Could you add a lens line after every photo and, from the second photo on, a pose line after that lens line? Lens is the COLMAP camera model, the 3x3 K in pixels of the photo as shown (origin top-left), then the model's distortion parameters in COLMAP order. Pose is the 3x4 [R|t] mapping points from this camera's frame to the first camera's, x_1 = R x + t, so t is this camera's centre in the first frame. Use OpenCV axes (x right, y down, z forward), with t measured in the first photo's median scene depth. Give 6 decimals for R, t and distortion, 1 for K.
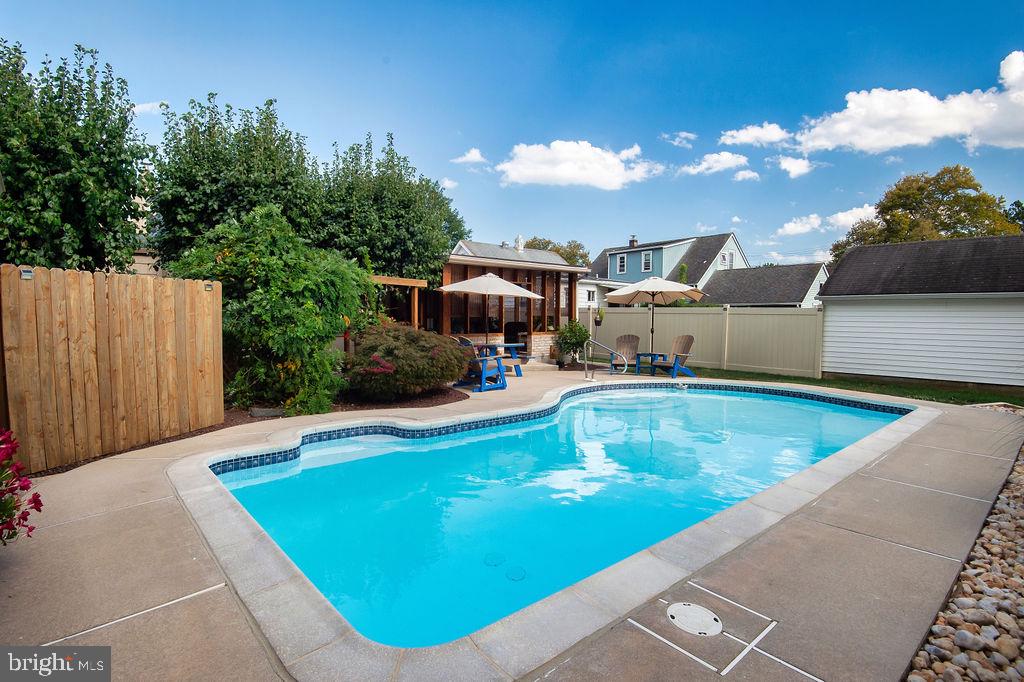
lens RADIAL K [[501.8, 0, 512.0], [0, 501.8, 341.0], [0, 0, 1]] dist [-0.000934, -0.000418]
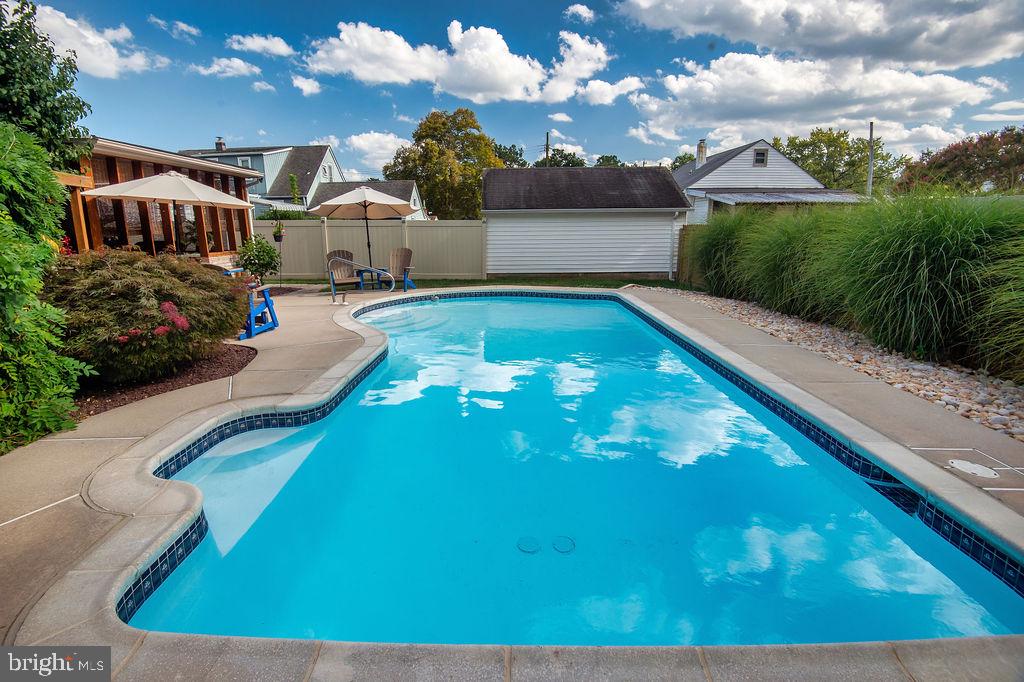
lens RADIAL K [[468.7, 0, 512.0], [0, 468.7, 341.0], [0, 0, 1]] dist [-0.013661, -0.000631]
pose [[0.683601, -0.184584, 0.706129, -0.227006], [0.049979, 0.977059, 0.207021, -0.014856], [-0.728143, -0.106228, 0.677144, 0.201533]]
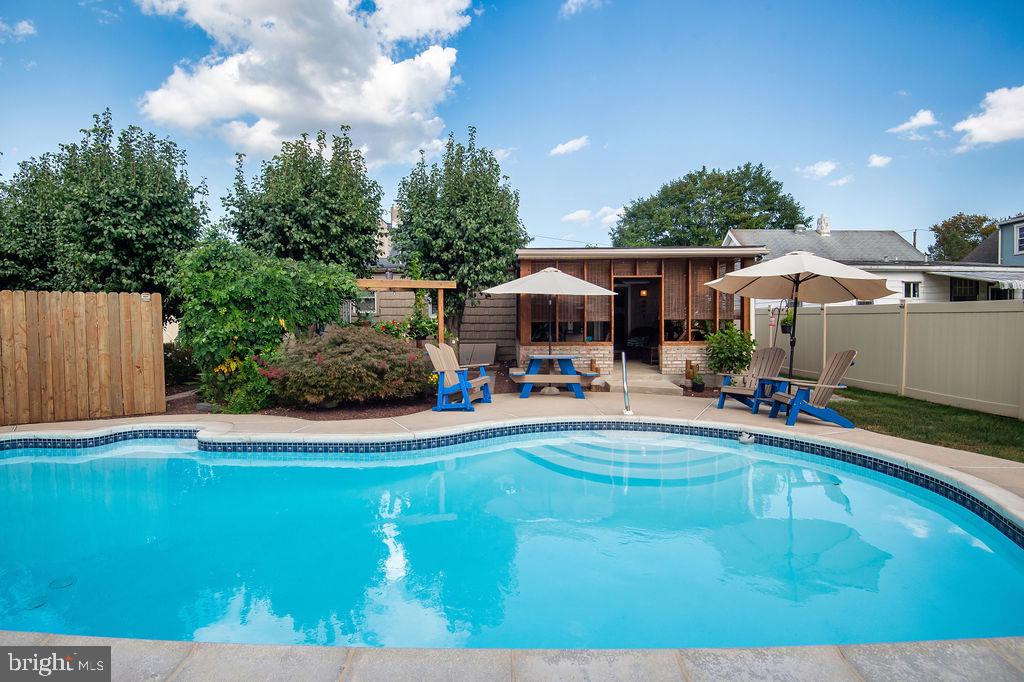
lens RADIAL K [[509.0, 0, 512.0], [0, 509.0, 341.0], [0, 0, 1]] dist [-0.000649, -0.025071]
pose [[0.760823, 0.014028, -0.648808, 0.450643], [-0.023867, 0.999695, -0.006372, -0.008959], [0.648520, 0.020333, 0.760926, 0.337829]]
